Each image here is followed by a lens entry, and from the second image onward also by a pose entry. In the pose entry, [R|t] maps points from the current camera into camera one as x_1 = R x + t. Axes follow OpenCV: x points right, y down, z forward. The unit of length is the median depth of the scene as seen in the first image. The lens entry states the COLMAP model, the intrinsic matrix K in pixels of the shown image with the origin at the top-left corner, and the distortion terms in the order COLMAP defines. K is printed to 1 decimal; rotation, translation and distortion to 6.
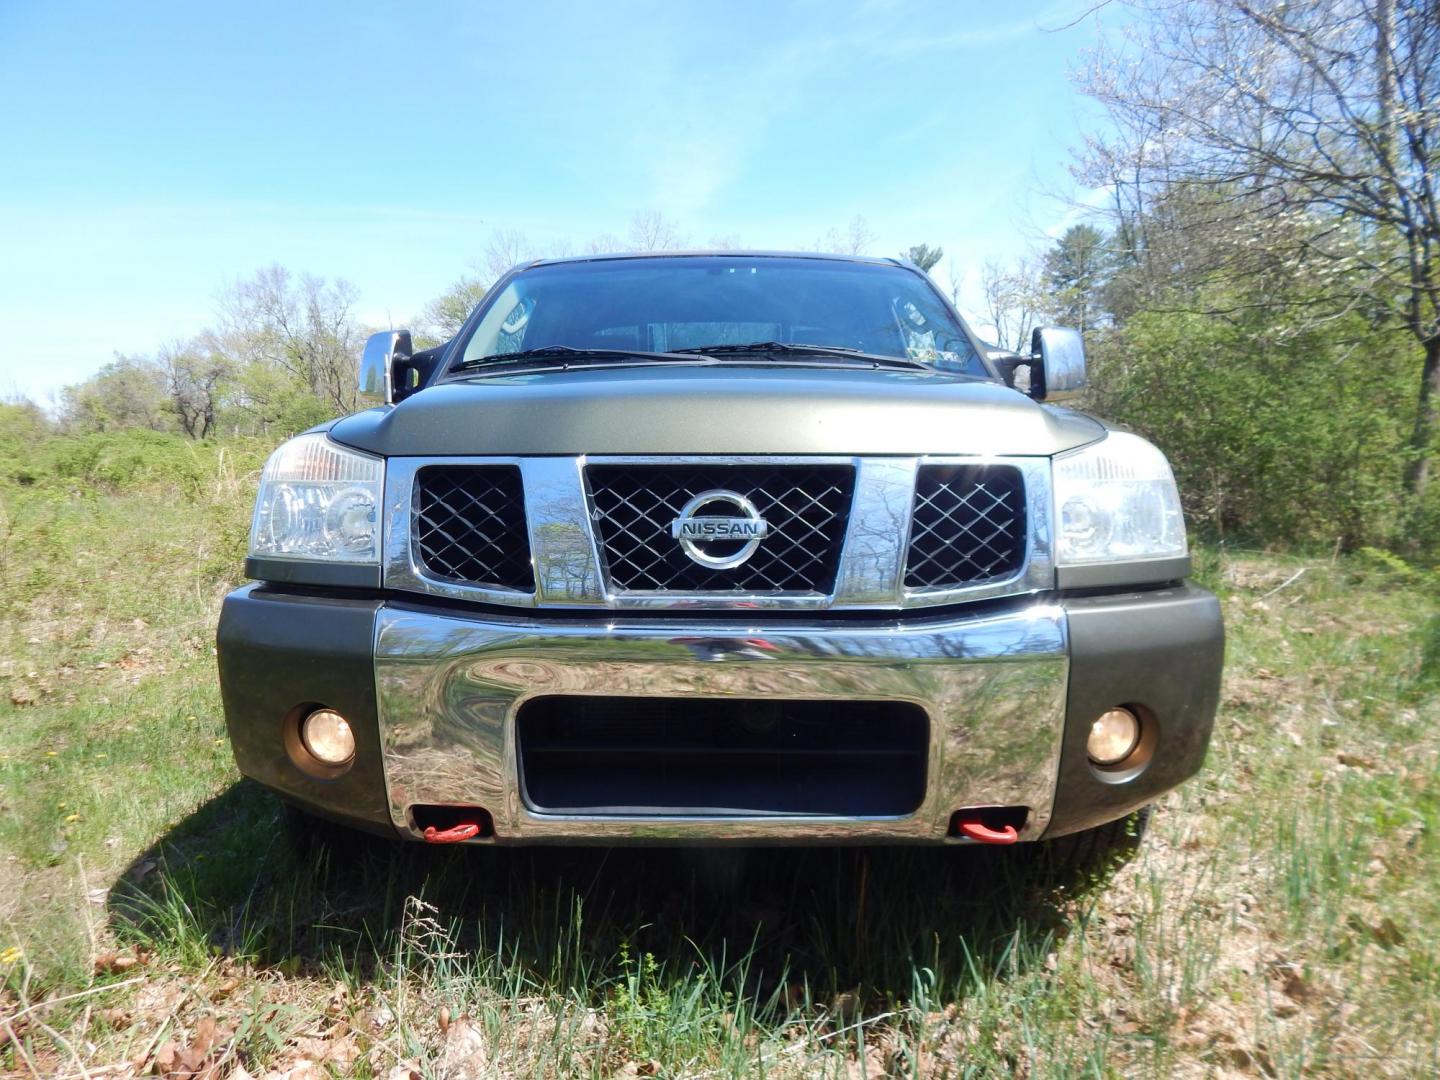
lens RADIAL K [[1005.6, 0, 722.1], [0, 1005.6, 523.0], [0, 0, 1]] dist [0.000064, -0.005298]
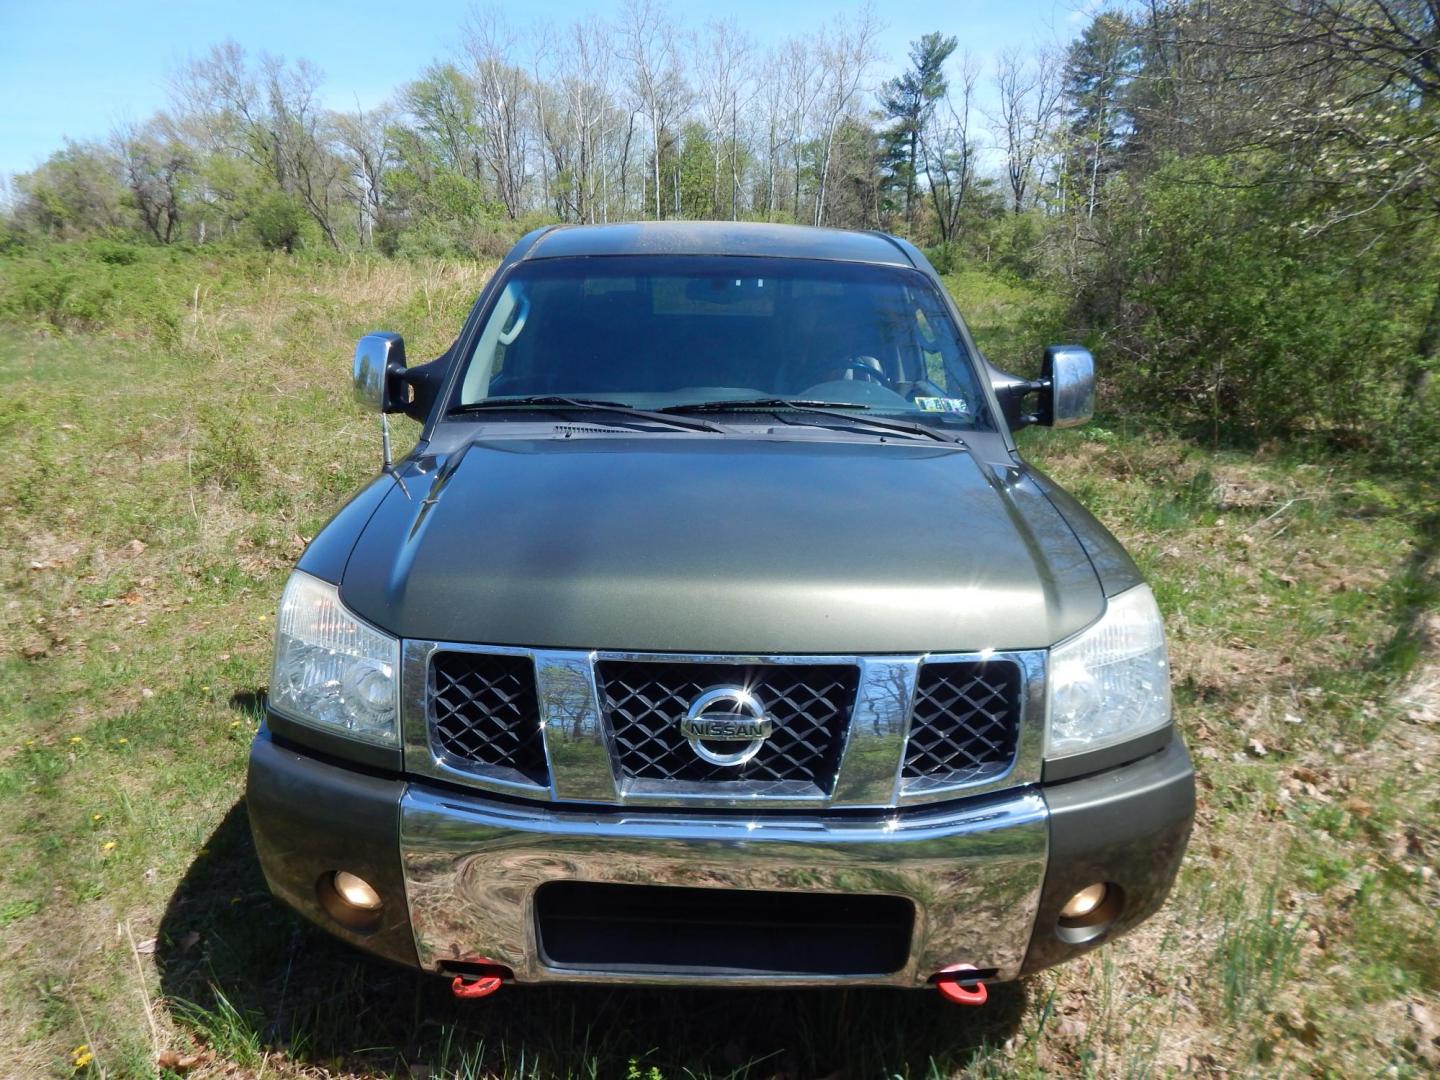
lens RADIAL K [[1009.6, 0, 720.0], [0, 1009.6, 540.0], [0, 0, 1]] dist [0.002870, -0.003875]
pose [[0.999736, 0.019150, 0.012700, -0.021114], [-0.021410, 0.976985, 0.212232, -0.327535], [-0.008344, -0.212448, 0.977137, 0.014287]]
